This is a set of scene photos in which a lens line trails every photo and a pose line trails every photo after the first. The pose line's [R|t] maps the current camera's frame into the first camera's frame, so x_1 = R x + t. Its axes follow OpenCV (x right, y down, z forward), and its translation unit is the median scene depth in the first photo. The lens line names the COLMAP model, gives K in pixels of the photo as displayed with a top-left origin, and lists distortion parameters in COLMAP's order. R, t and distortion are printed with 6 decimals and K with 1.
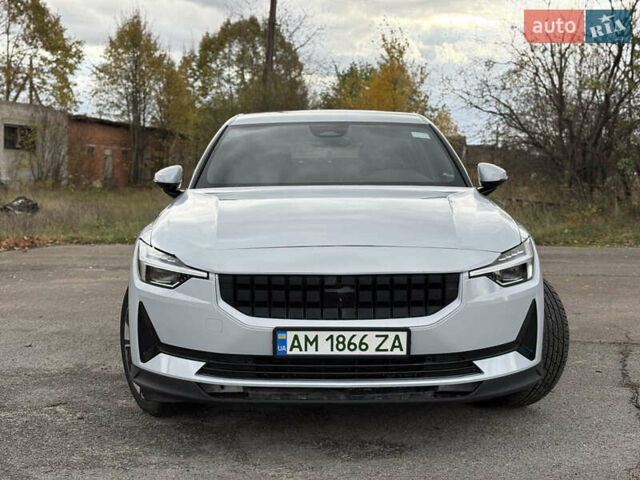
lens RADIAL K [[959.5, 0, 316.3], [0, 959.5, 246.0], [0, 0, 1]] dist [0.185086, 0.000000]
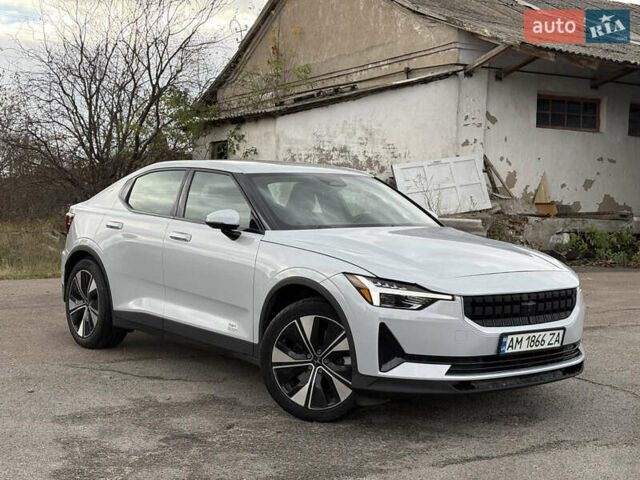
lens RADIAL K [[959.5, 0, 315.4], [0, 959.5, 240.1], [0, 0, 1]] dist [0.185086, 0.000000]
pose [[0.776393, -0.013416, 0.630106, -1.101054], [0.035469, 0.999119, -0.022431, -0.025451], [-0.629250, 0.039765, 0.776185, 0.097912]]
